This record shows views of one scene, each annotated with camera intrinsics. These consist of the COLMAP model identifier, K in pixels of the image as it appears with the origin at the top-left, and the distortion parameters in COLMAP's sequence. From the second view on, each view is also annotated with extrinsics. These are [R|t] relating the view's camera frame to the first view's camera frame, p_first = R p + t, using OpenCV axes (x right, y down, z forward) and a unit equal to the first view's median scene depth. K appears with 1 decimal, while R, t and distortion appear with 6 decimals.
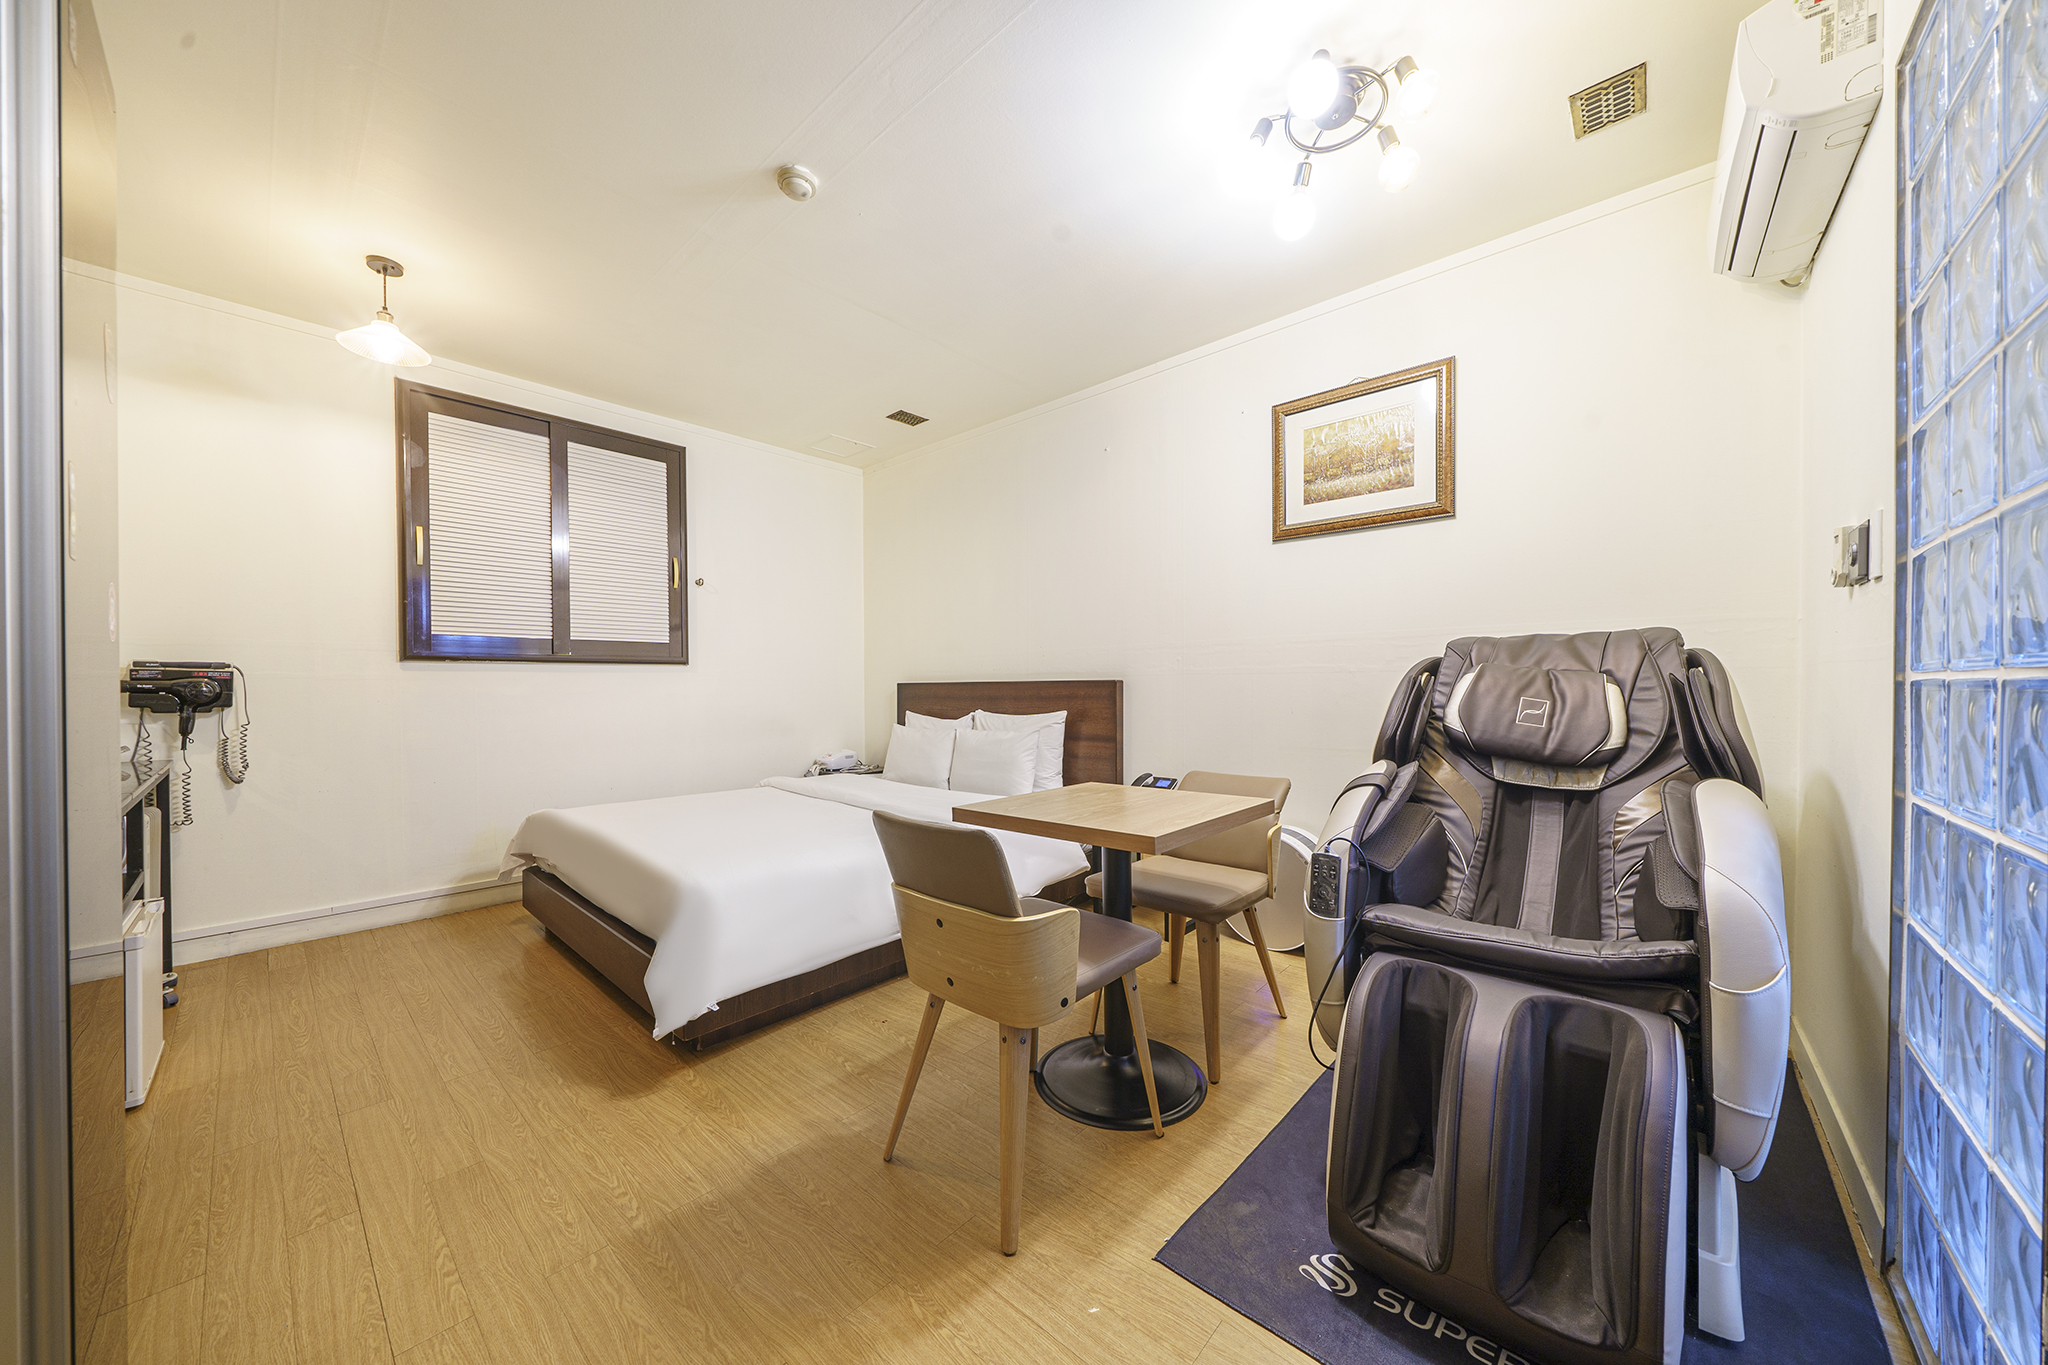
lens RADIAL K [[700.5, 0, 1023.1], [0, 700.5, 698.0], [0, 0, 1]] dist [-0.005734, -0.000042]
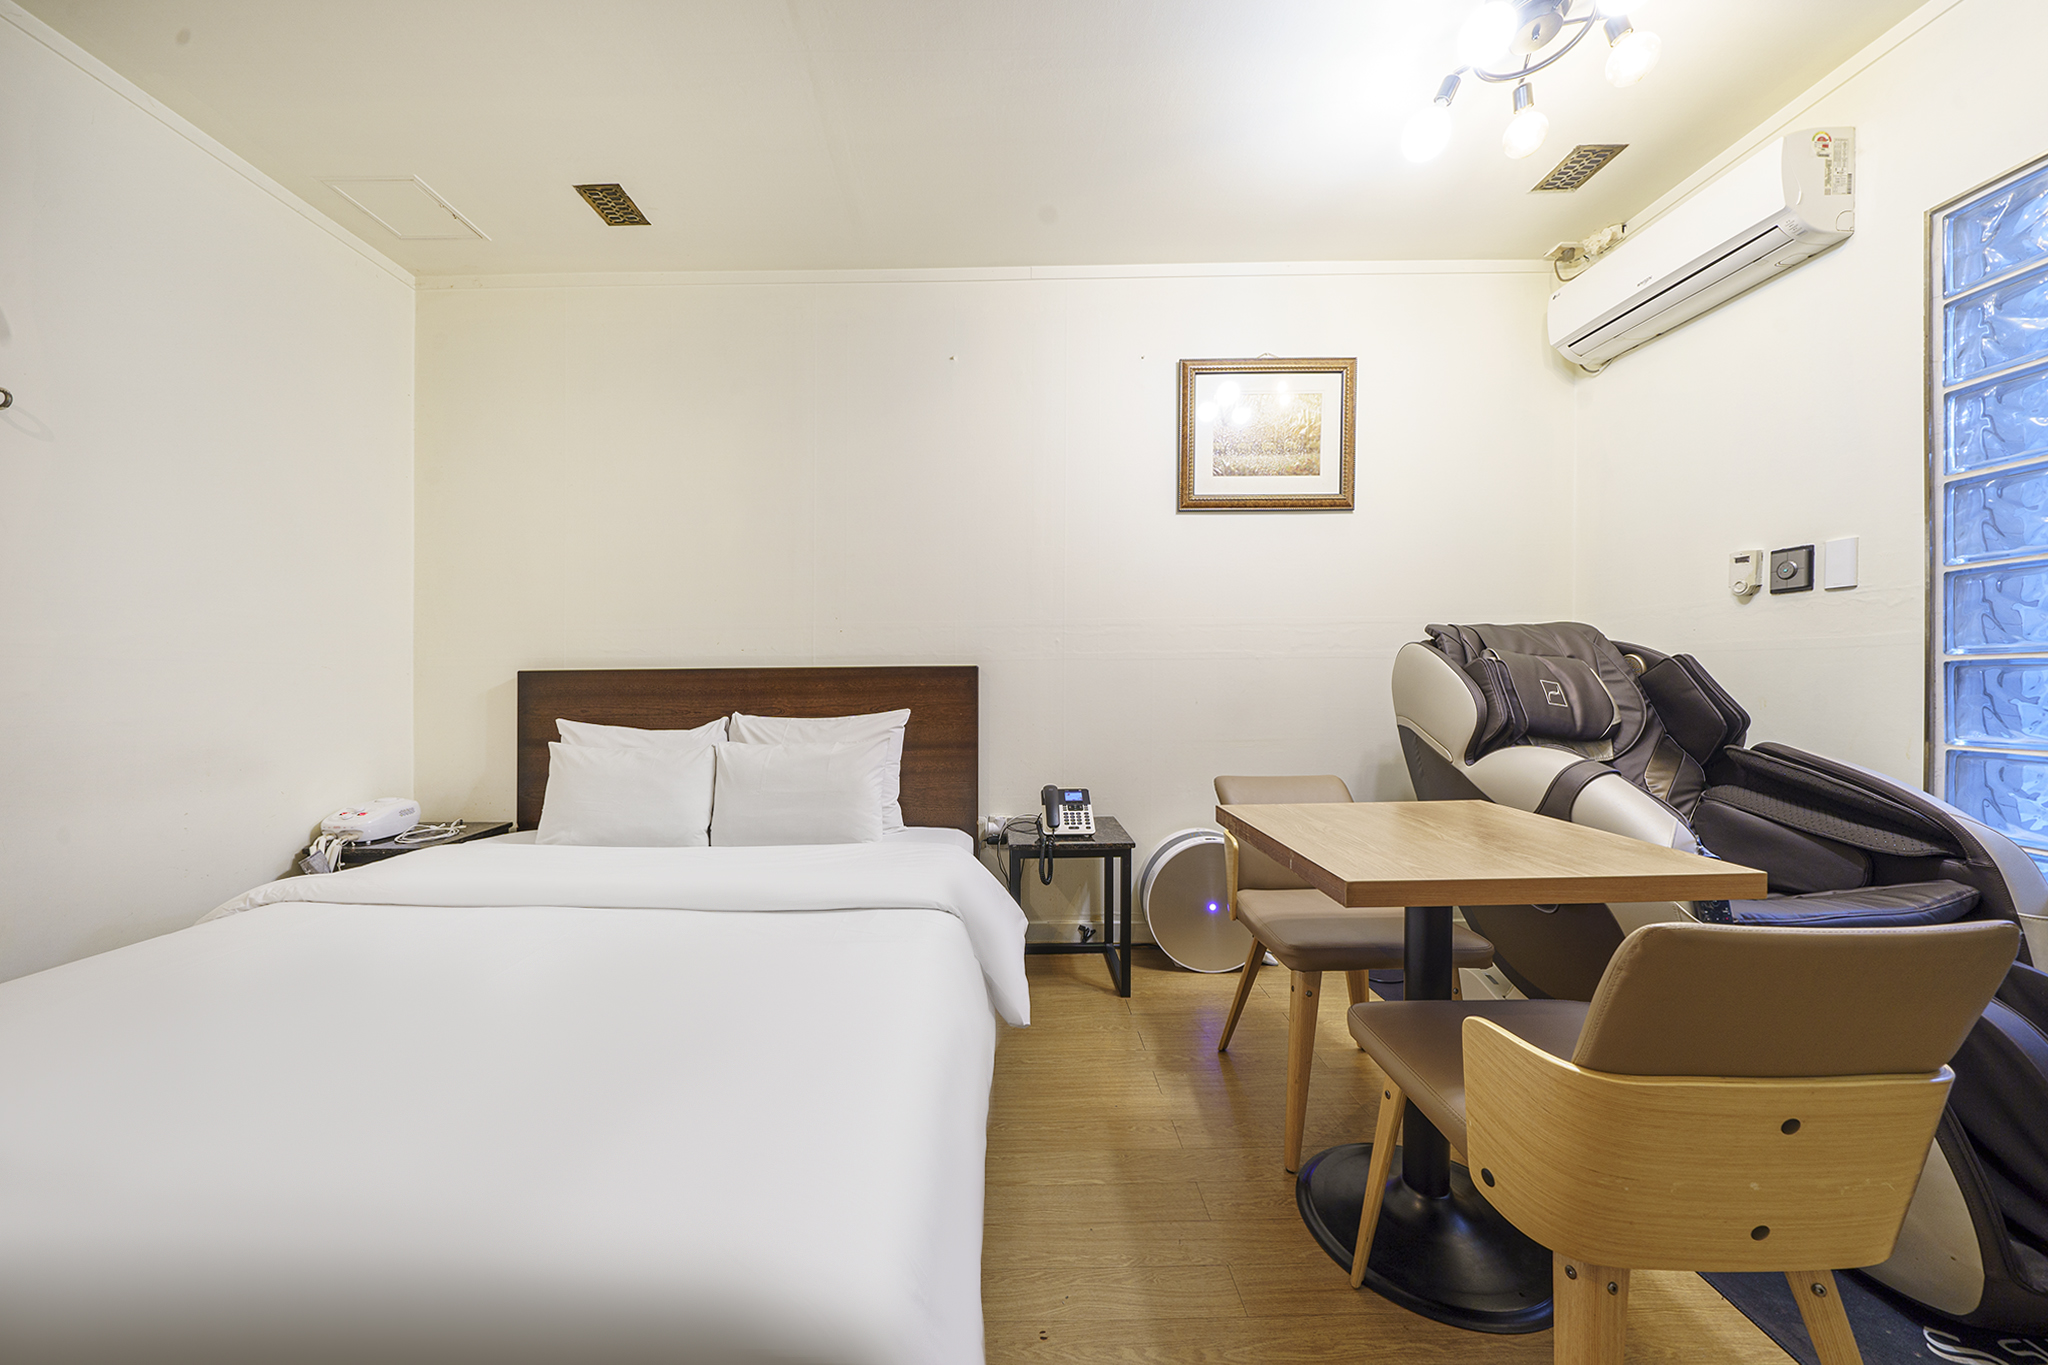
lens RADIAL K [[718.0, 0, 1001.7], [0, 718.0, 682.9], [0, 0, 1]] dist [-0.000053, -0.000057]
pose [[0.745745, -0.003910, 0.666220, -0.678764], [0.014398, 0.999844, -0.010249, 0.002012], [-0.666076, 0.017235, 0.745684, 0.761655]]
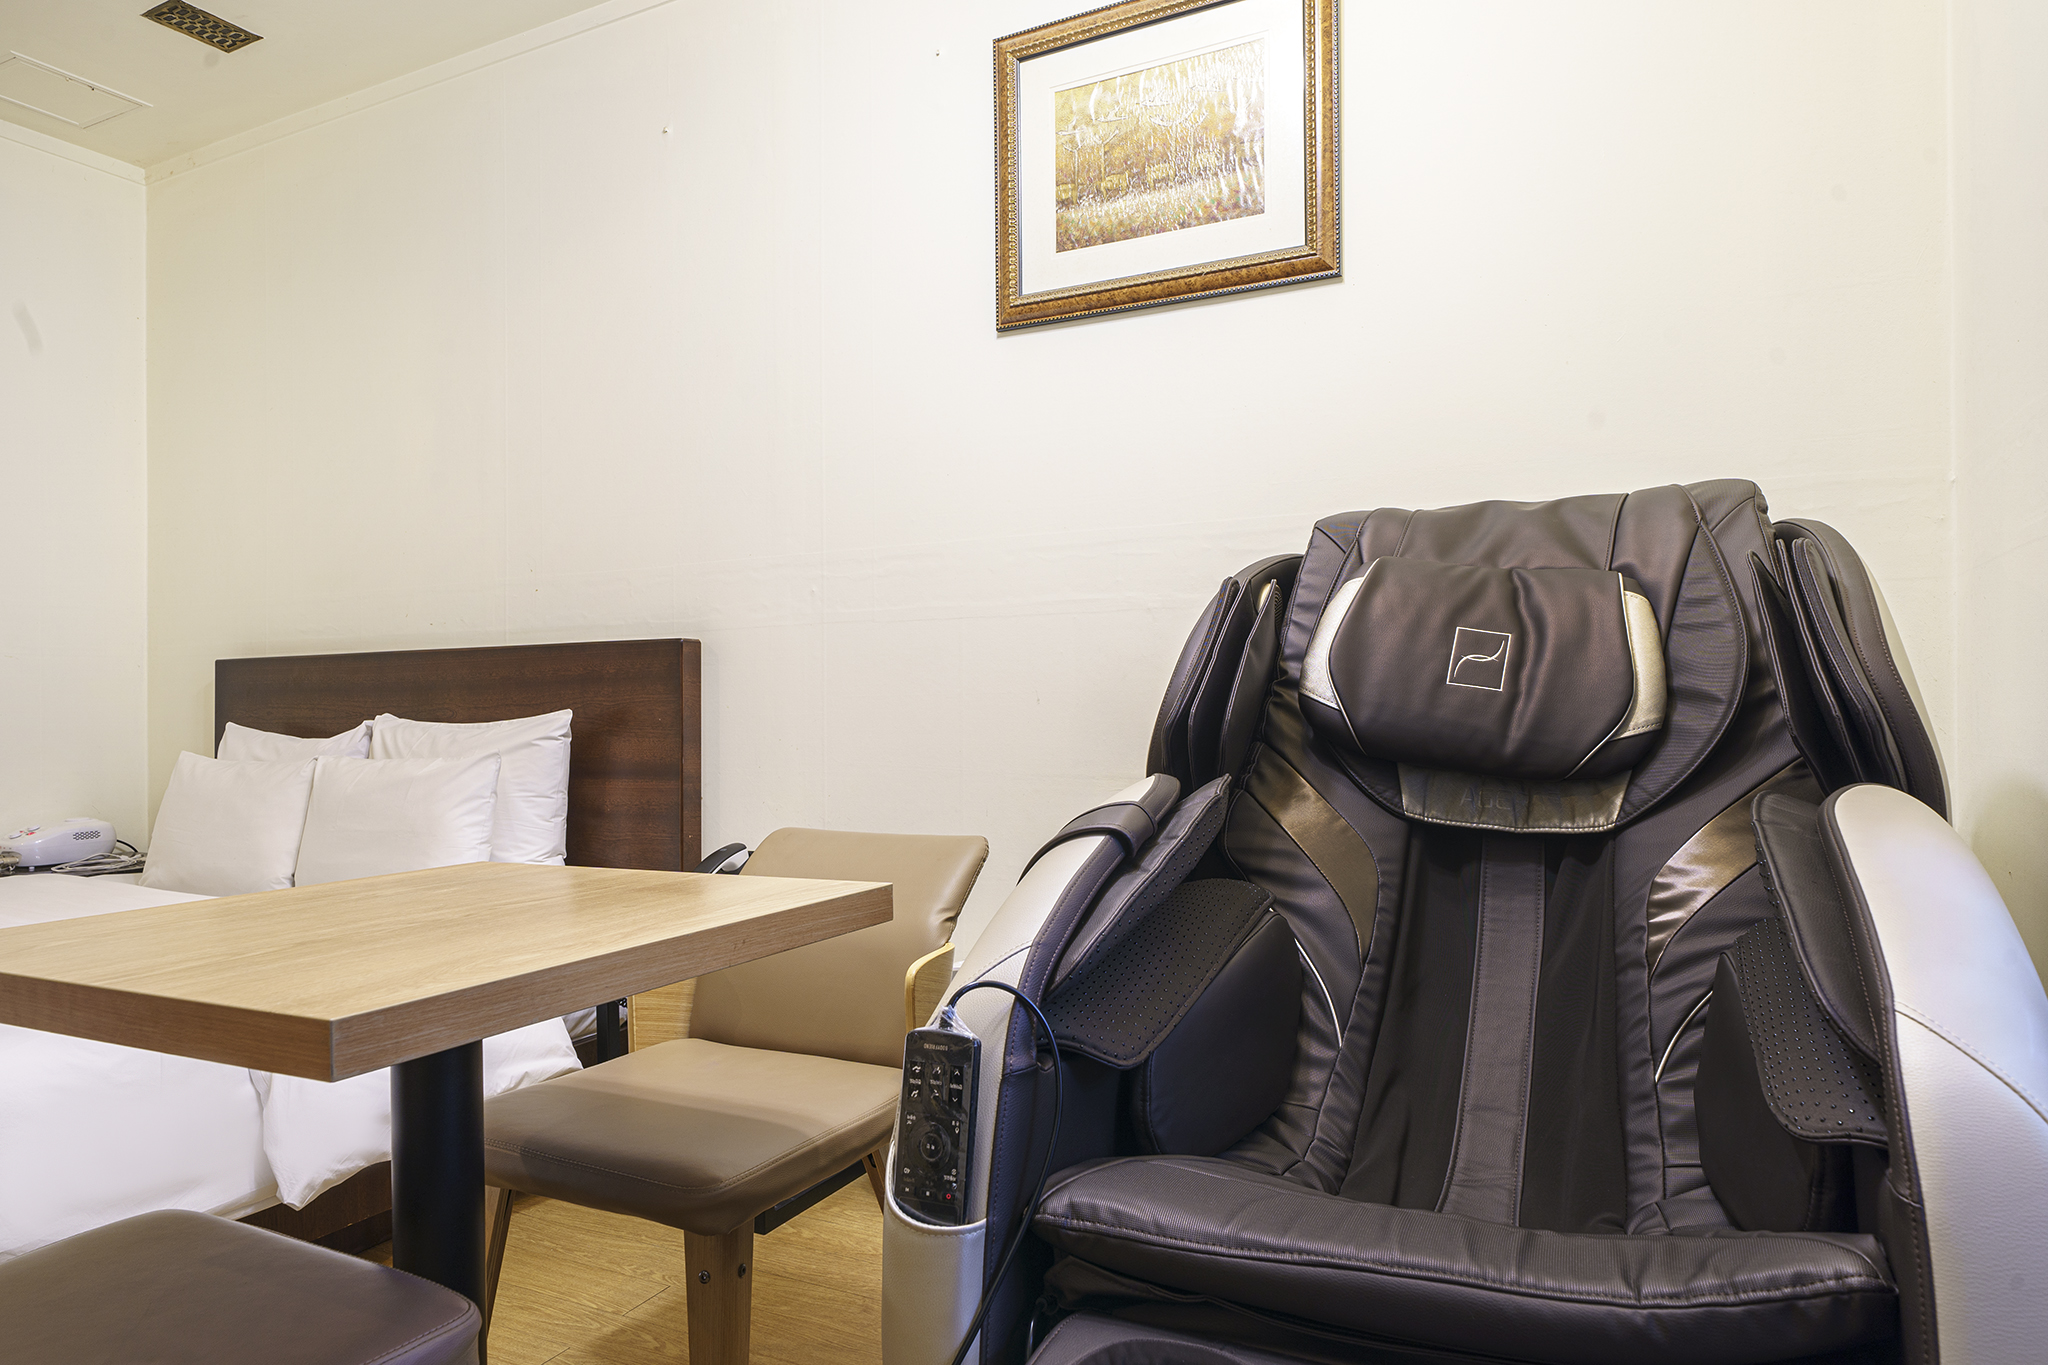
lens RADIAL K [[1244.0, 0, 1021.9], [0, 1244.0, 707.7], [0, 0, 1]] dist [0.004413, -0.000510]
pose [[0.966924, -0.003651, 0.255038, 0.262217], [0.007992, 0.999840, -0.015987, 0.061867], [-0.254939, 0.017496, 0.966799, 0.331374]]
